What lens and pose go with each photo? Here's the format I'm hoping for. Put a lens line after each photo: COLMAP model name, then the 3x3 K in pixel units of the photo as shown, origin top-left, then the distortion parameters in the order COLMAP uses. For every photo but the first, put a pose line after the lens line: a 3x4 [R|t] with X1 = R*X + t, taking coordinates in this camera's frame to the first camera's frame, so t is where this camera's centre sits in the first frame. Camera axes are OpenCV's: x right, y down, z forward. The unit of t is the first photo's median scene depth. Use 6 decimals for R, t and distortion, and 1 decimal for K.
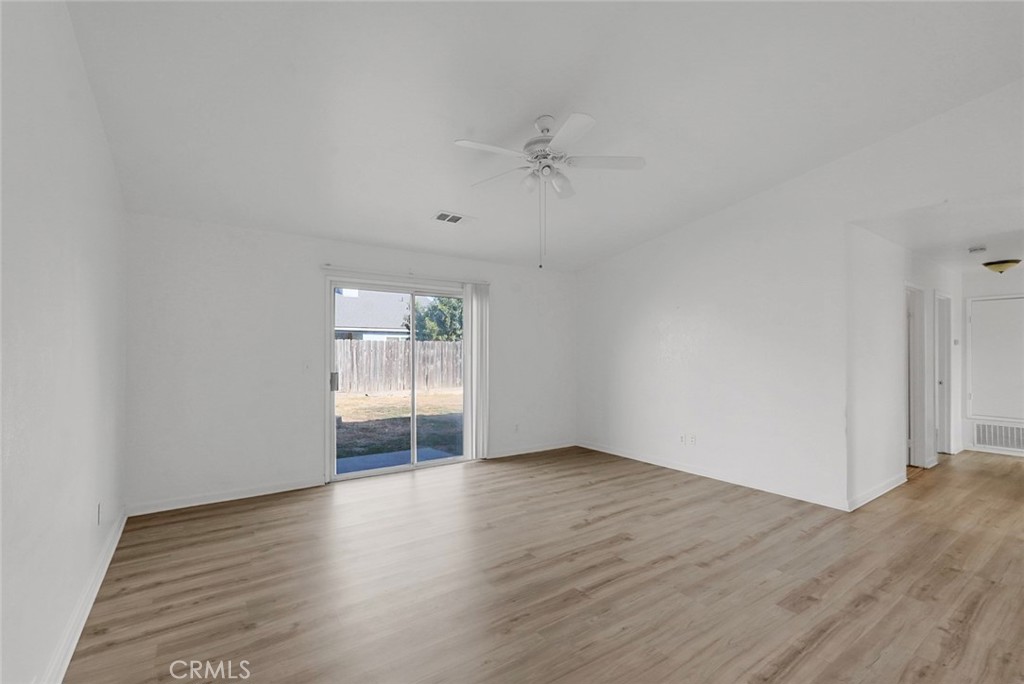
lens RADIAL K [[453.0, 0, 505.3], [0, 453.0, 356.2], [0, 0, 1]] dist [0.001633, 0.000923]
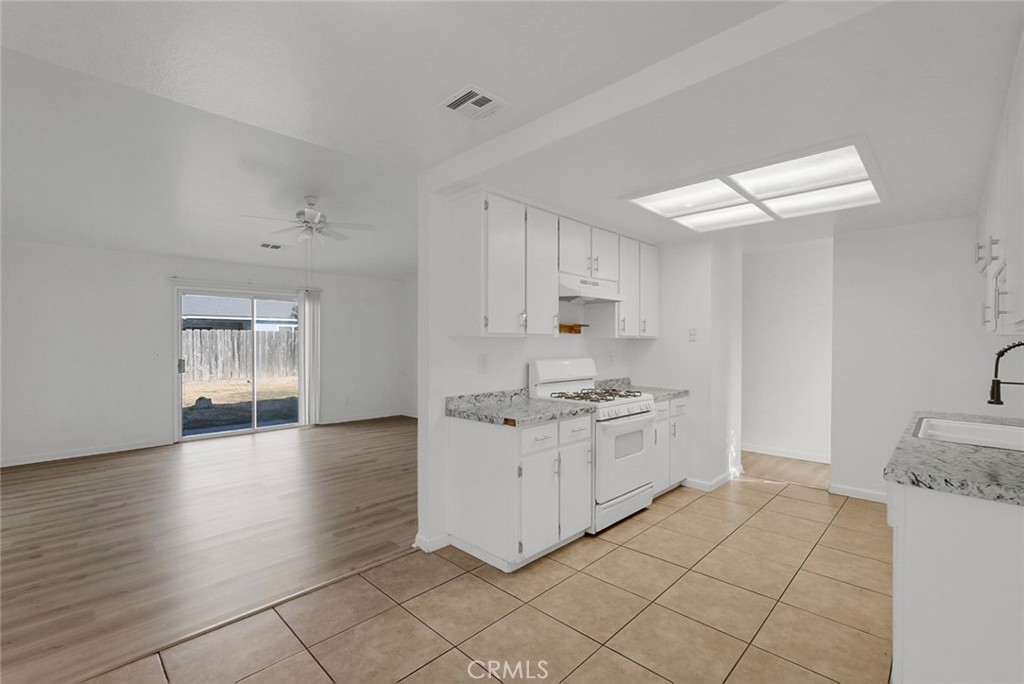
lens RADIAL K [[448.3, 0, 509.9], [0, 448.3, 347.9], [0, 0, 1]] dist [-0.002416, 0.000172]
pose [[0.983306, -0.002576, 0.181941, 0.329335], [0.001081, 0.999965, 0.008319, -0.006165], [-0.181956, -0.007983, 0.983274, -0.457631]]
